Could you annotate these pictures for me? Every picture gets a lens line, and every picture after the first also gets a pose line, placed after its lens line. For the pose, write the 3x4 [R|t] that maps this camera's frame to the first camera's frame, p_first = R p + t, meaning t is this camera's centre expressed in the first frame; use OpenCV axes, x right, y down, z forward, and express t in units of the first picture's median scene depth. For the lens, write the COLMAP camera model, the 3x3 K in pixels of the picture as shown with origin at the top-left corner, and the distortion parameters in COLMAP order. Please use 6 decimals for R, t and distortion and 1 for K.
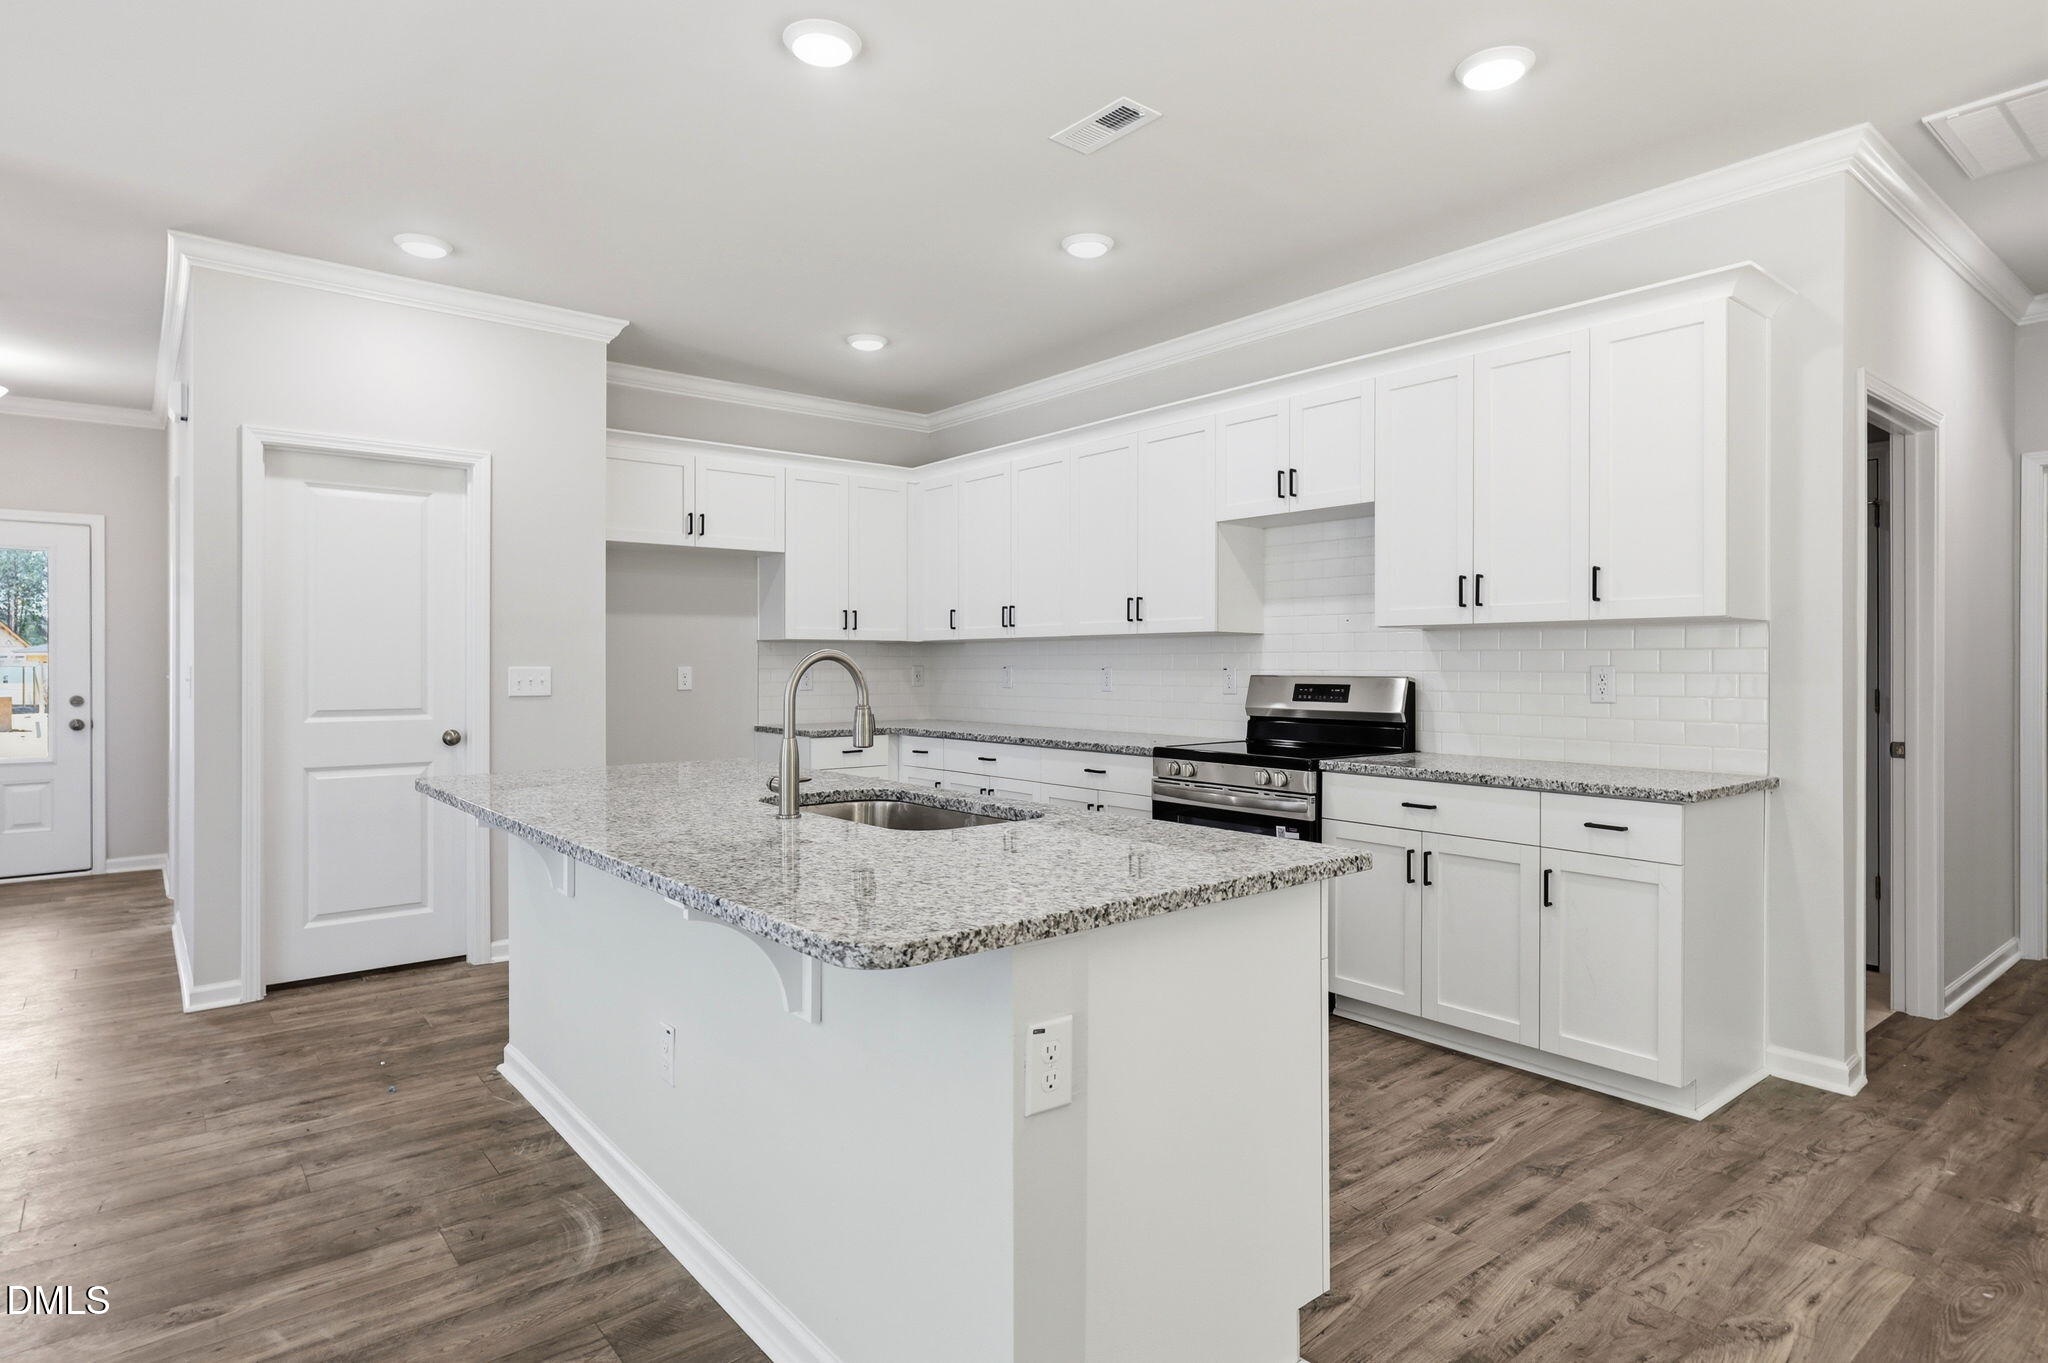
lens RADIAL K [[1104.7, 0, 1029.0], [0, 1104.7, 665.3], [0, 0, 1]] dist [0.004626, 0.000919]
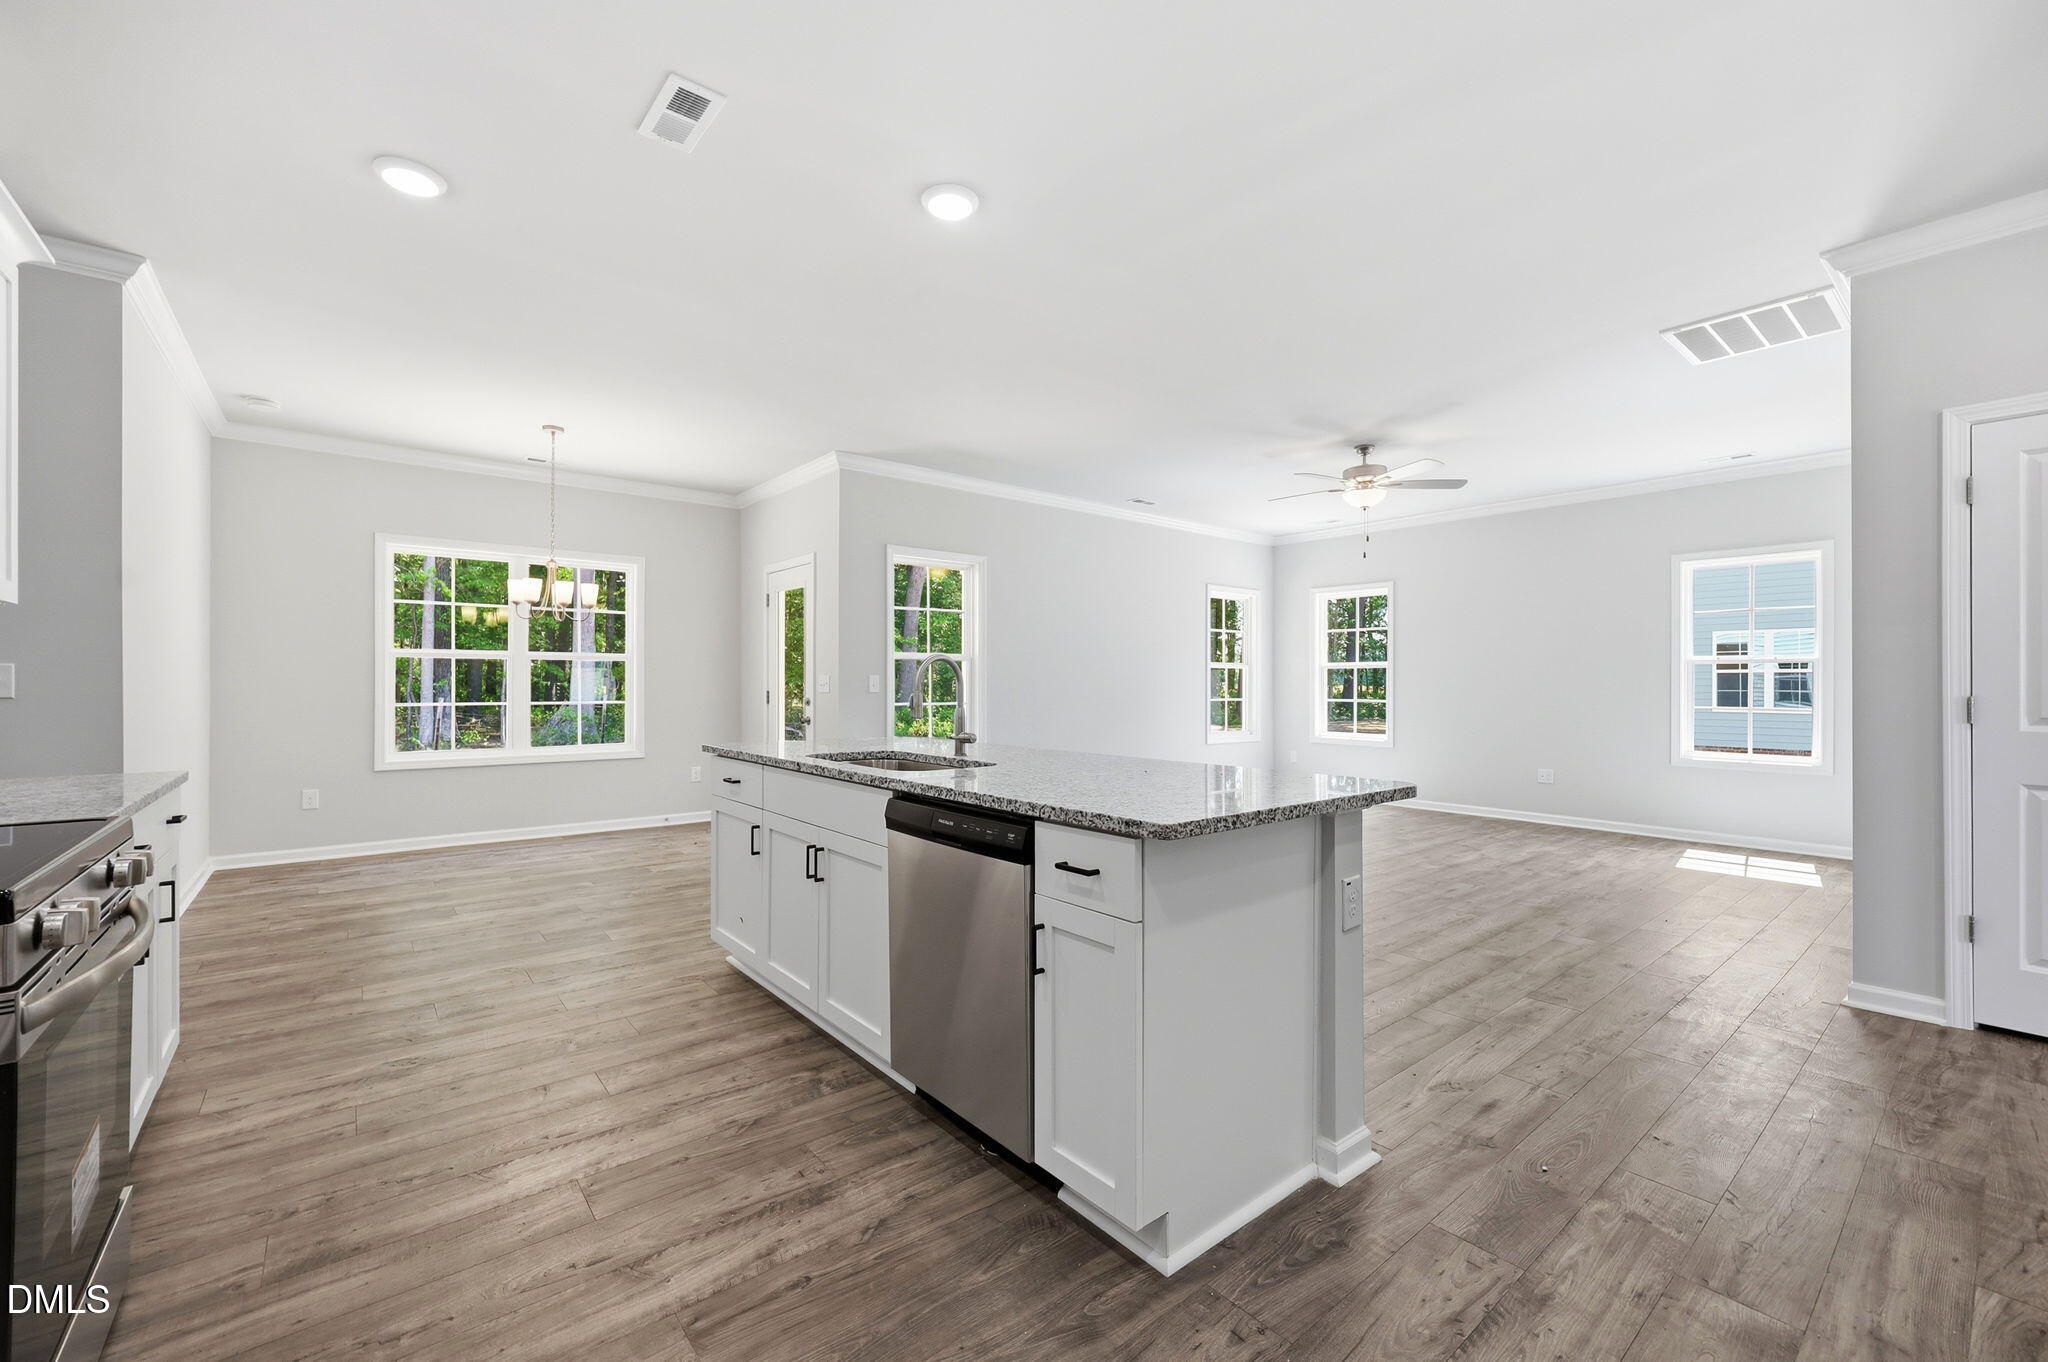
lens RADIAL K [[836.2, 0, 1029.0], [0, 836.2, 676.7], [0, 0, 1]] dist [0.000927, 0.000289]
pose [[-0.999995, -0.000650, -0.003119, -0.182434], [-0.000631, 0.999980, -0.006334, 0.015845], [0.003123, -0.006332, -0.999975, 1.311270]]
